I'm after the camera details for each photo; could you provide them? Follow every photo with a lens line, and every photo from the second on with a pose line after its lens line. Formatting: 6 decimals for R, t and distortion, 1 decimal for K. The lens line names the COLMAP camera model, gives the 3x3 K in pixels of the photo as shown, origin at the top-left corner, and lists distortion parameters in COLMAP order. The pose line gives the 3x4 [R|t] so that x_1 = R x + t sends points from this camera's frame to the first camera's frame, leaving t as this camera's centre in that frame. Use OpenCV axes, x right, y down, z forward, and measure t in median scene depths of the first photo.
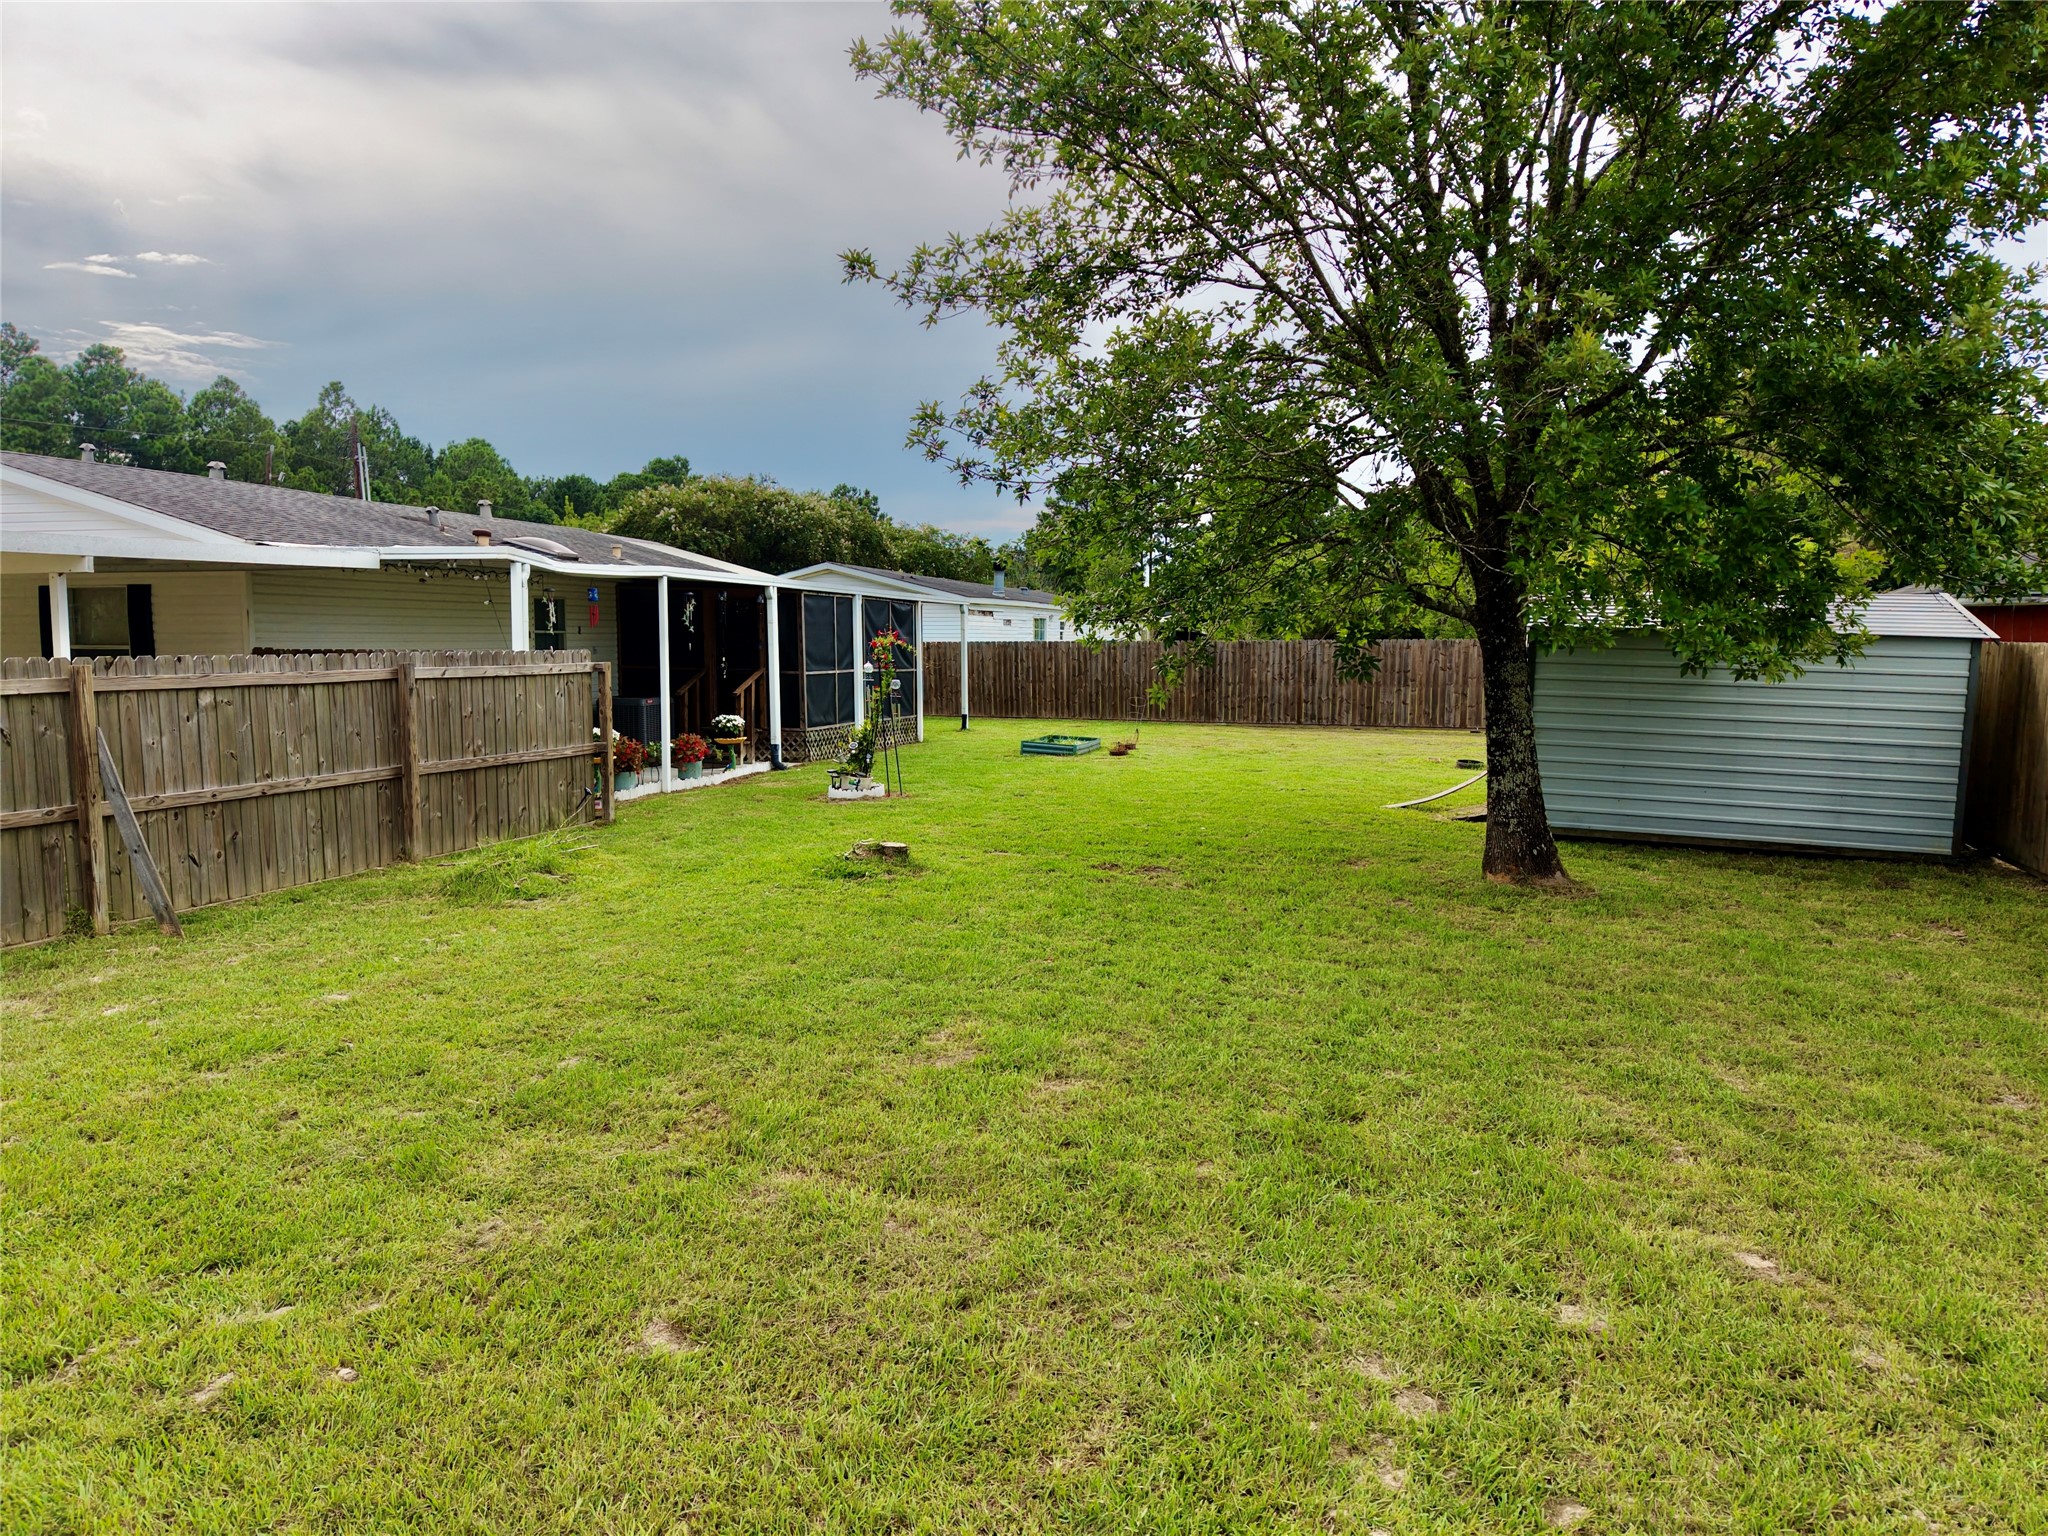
lens RADIAL K [[1393.2, 0, 1024.0], [0, 1393.2, 768.0], [0, 0, 1]] dist [0.021835, -0.005332]
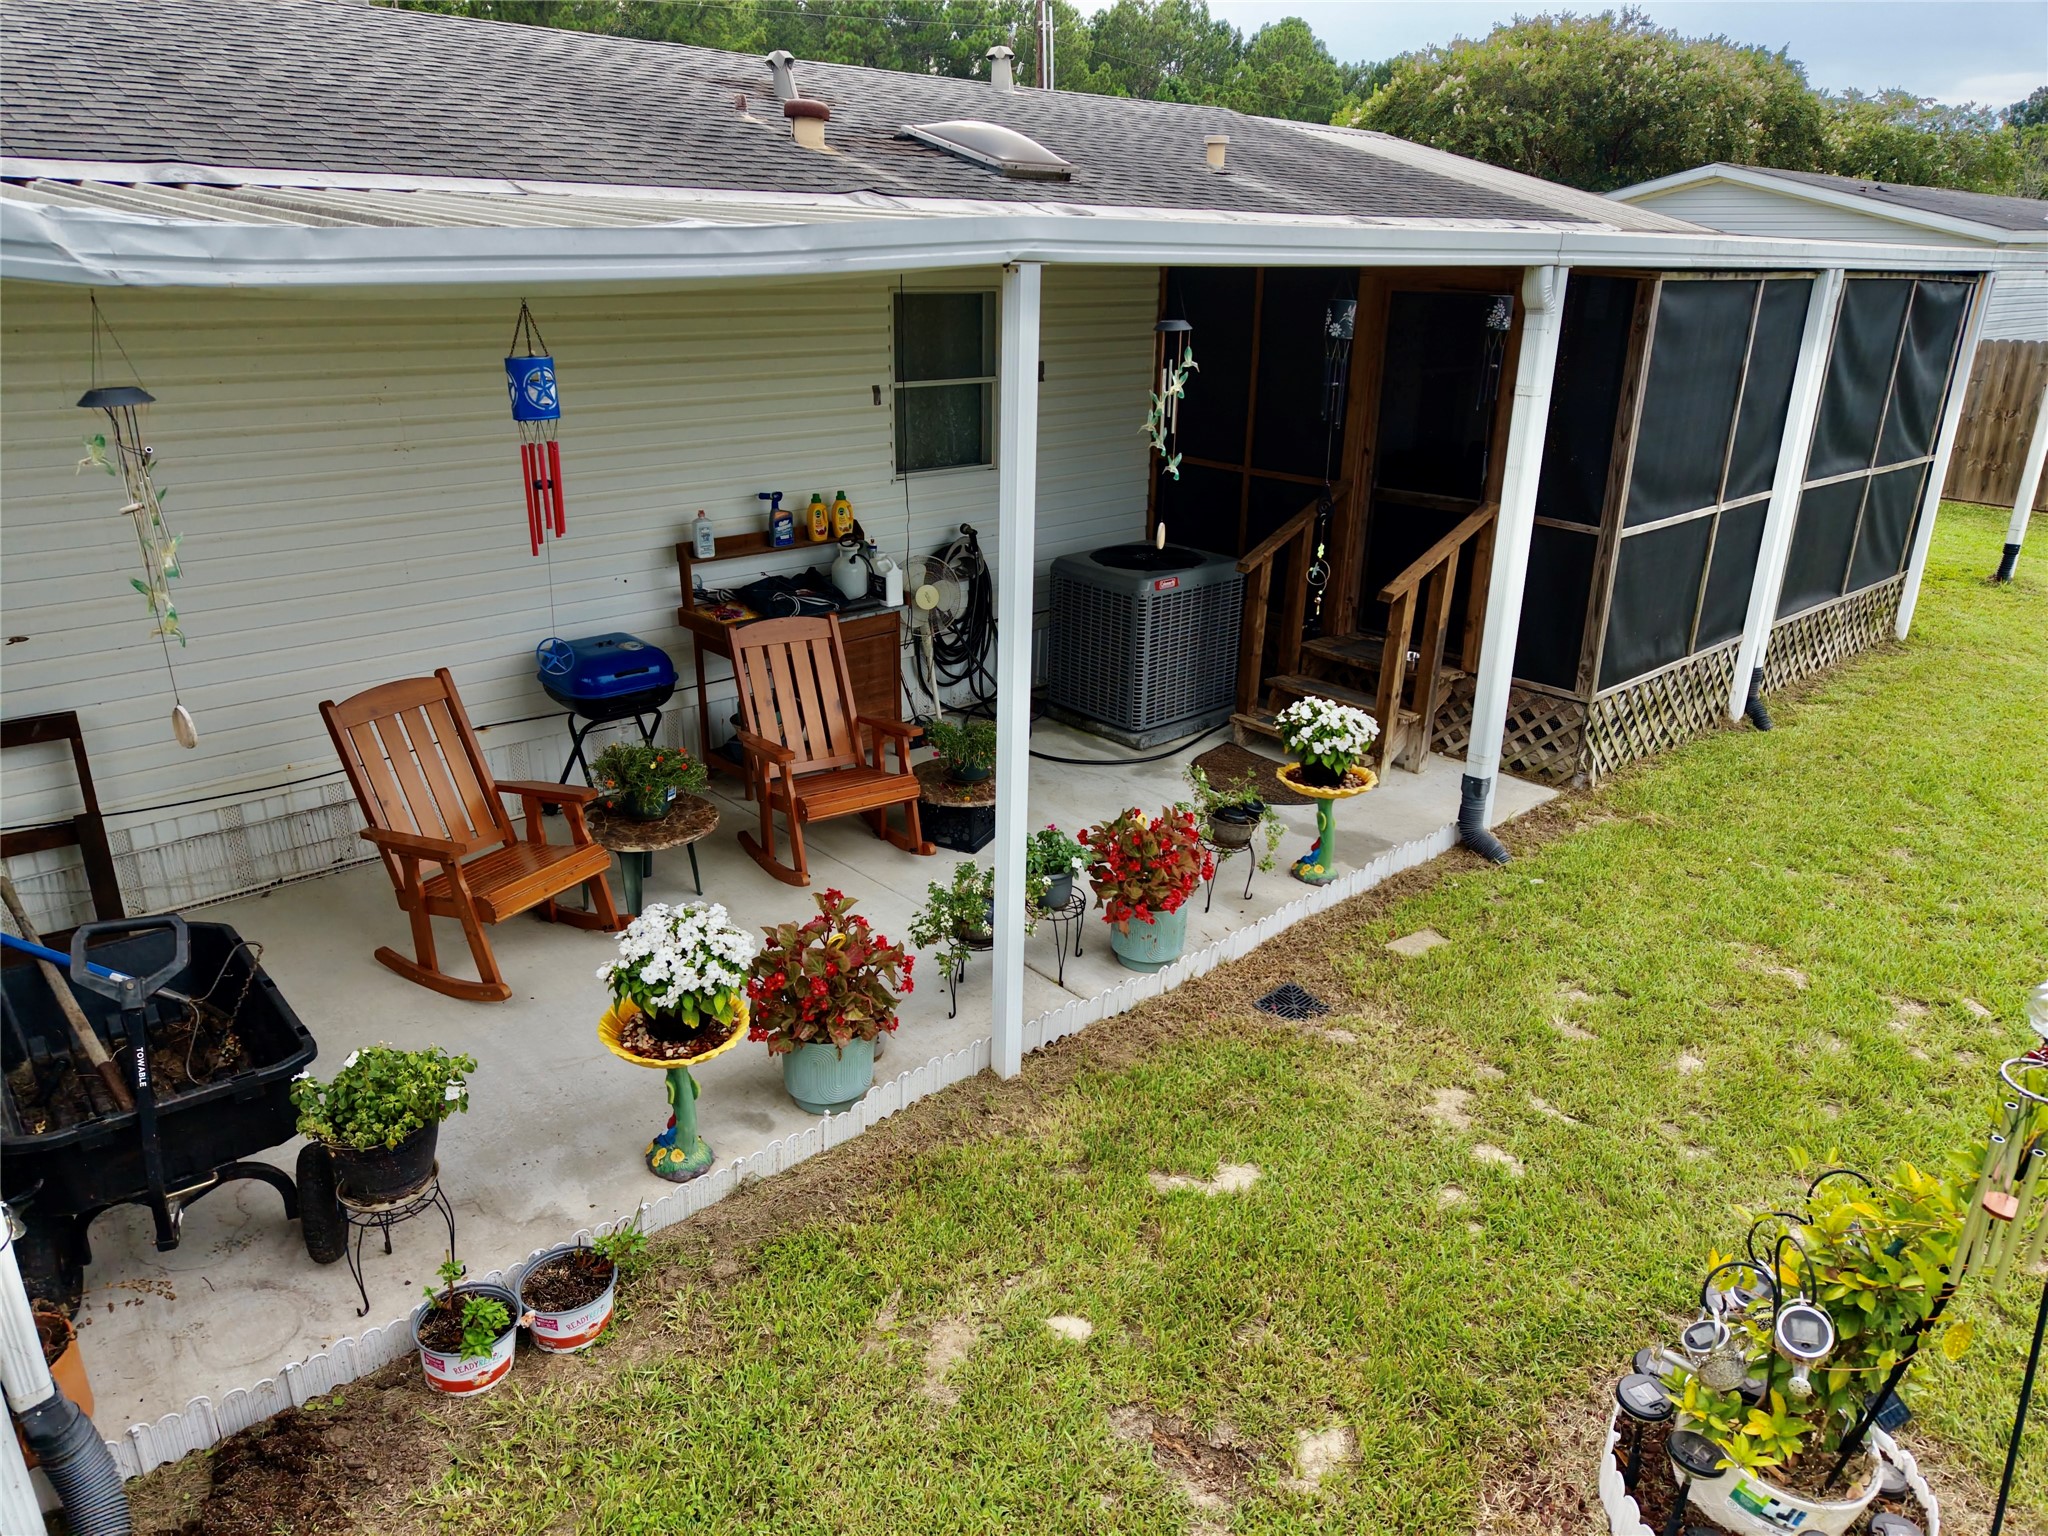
lens RADIAL K [[1393.2, 0, 1024.0], [0, 1393.2, 768.0], [0, 0, 1]] dist [0.021835, -0.005332]
pose [[0.850791, 0.192227, -0.489085, -0.050727], [-0.060231, 0.960232, 0.272628, -0.047870], [0.522041, -0.202492, 0.828535, 0.312813]]
